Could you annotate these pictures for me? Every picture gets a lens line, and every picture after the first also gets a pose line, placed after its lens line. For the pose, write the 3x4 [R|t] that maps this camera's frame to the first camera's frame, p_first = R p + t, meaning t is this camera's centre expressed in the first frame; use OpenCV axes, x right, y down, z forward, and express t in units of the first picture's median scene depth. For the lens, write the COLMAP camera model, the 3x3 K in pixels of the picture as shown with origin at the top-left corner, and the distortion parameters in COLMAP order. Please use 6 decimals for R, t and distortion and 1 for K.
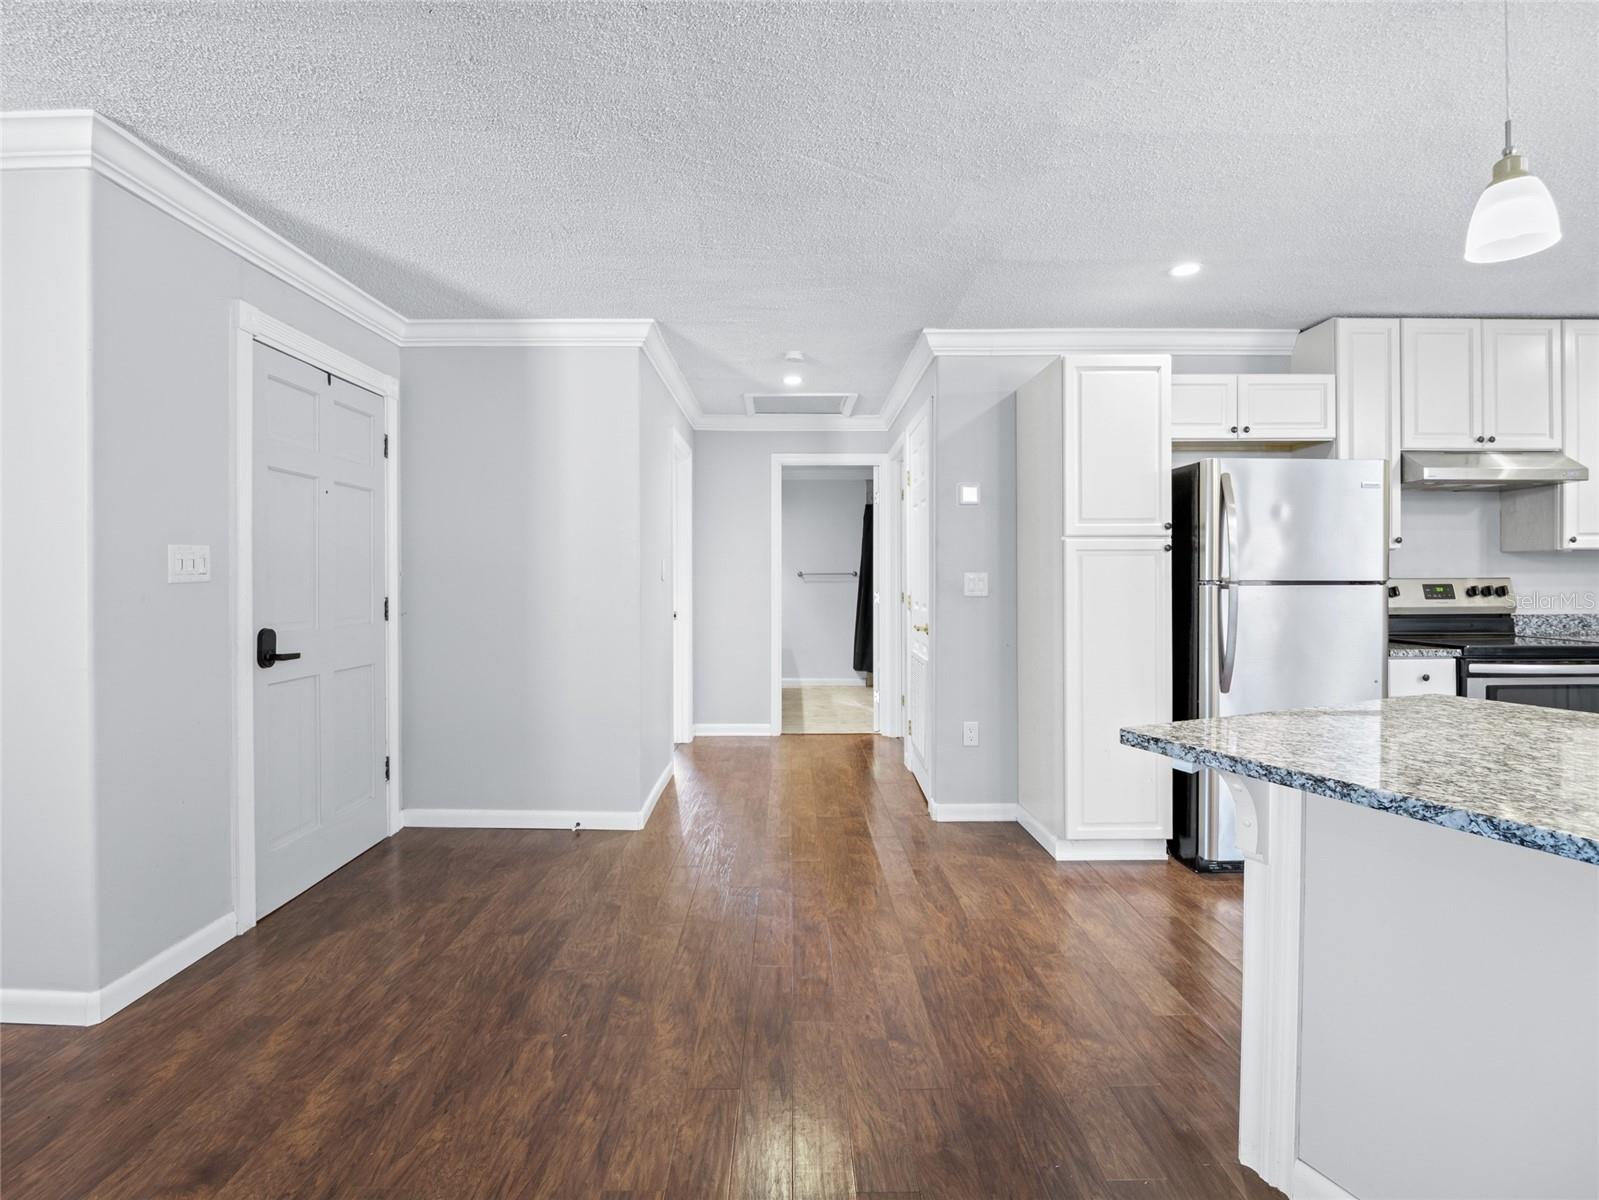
lens RADIAL K [[796.5, 0, 792.9], [0, 796.5, 587.3], [0, 0, 1]] dist [-0.006524, -0.000468]
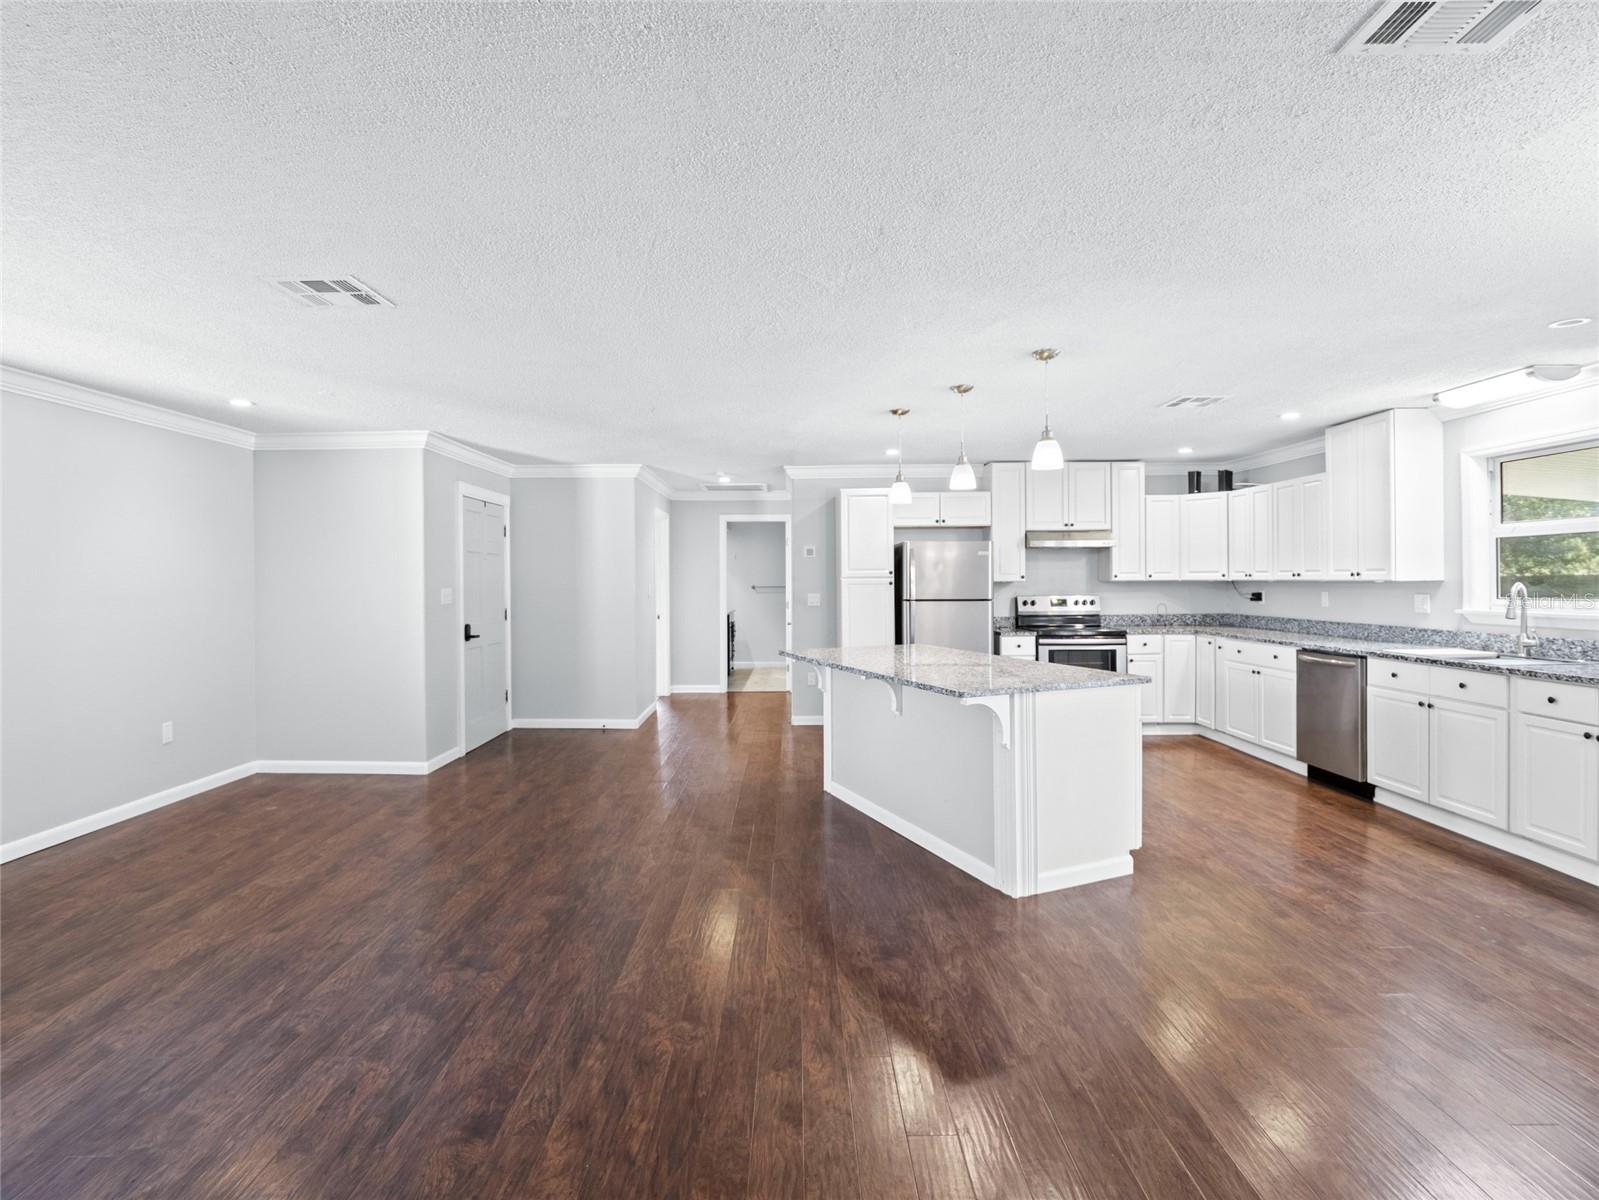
lens RADIAL K [[796.5, 0, 803.3], [0, 796.5, 594.7], [0, 0, 1]] dist [-0.006524, -0.000468]
pose [[0.999926, -0.004267, 0.011412, 0.192899], [0.004182, 0.999964, 0.007409, -0.031787], [-0.011443, -0.007361, 0.999907, -0.933562]]
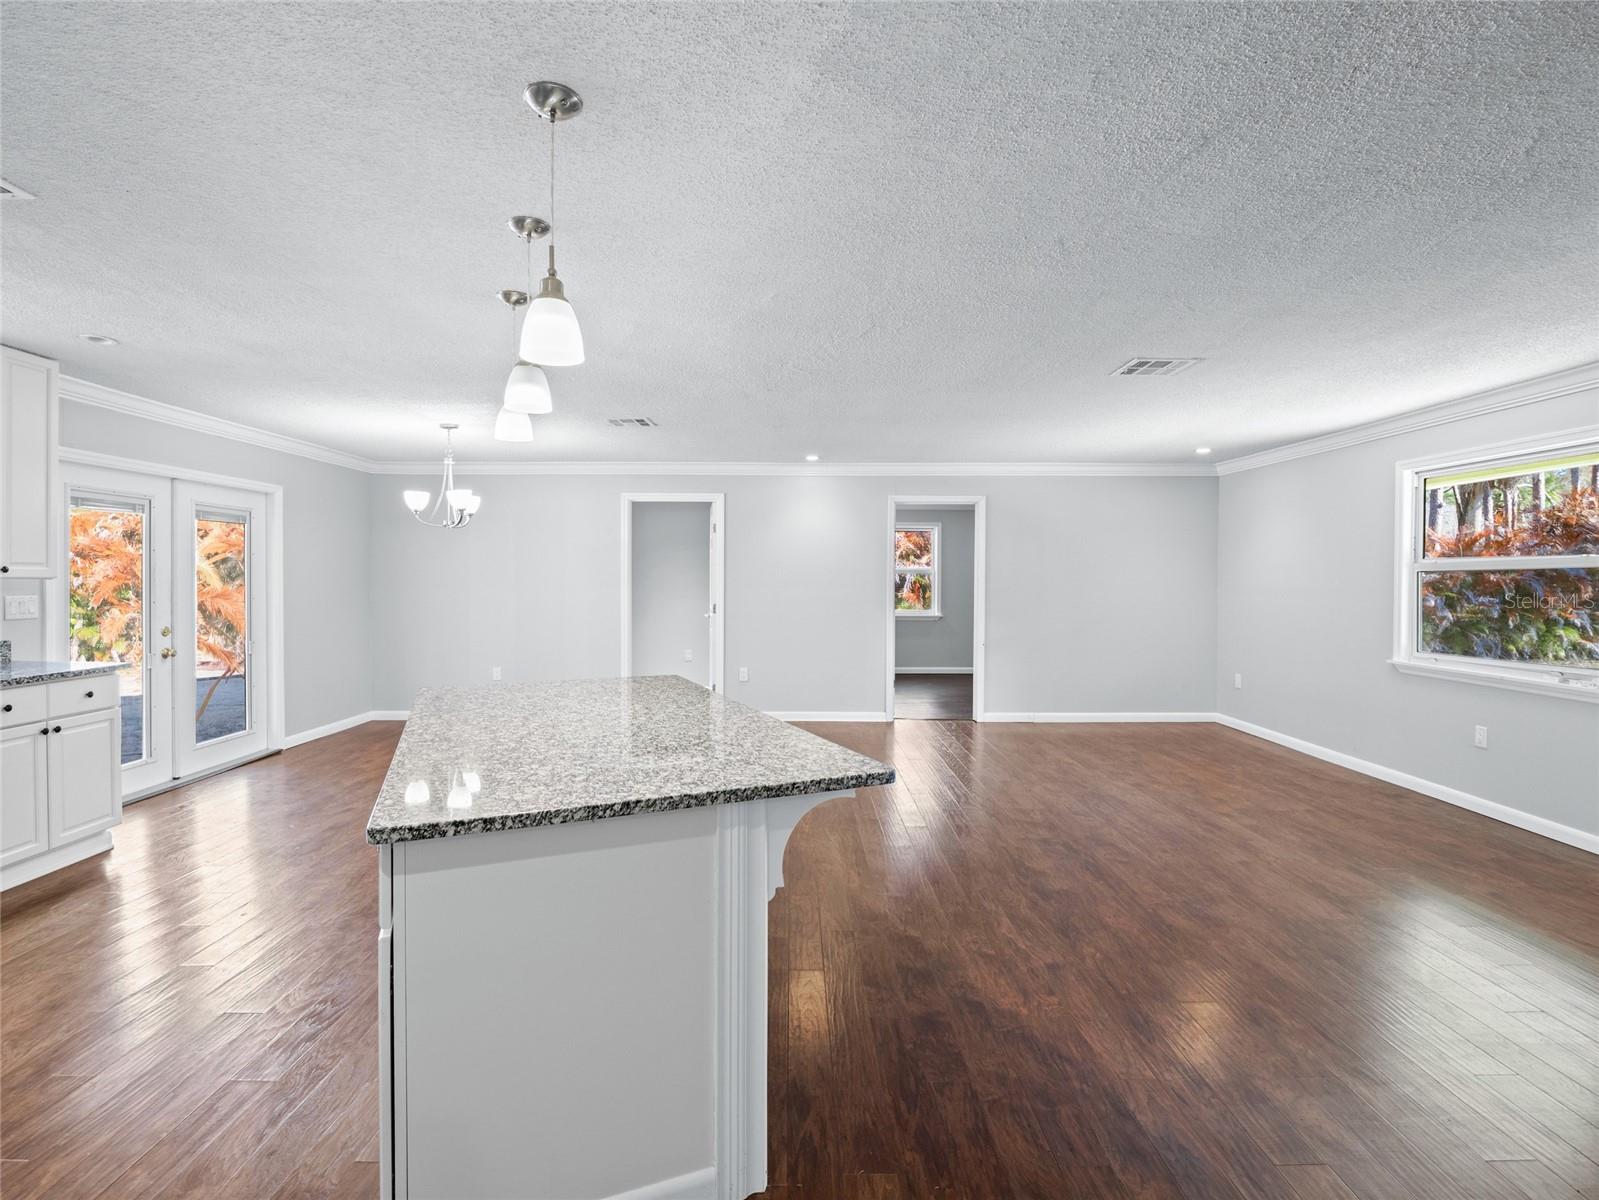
lens RADIAL K [[796.5, 0, 801.7], [0, 796.5, 591.7], [0, 0, 1]] dist [-0.006524, -0.000468]
pose [[-0.999955, -0.001767, -0.009296, 0.249402], [-0.001956, 0.999790, 0.020381, -0.050374], [0.009258, 0.020399, -0.999749, 2.220792]]
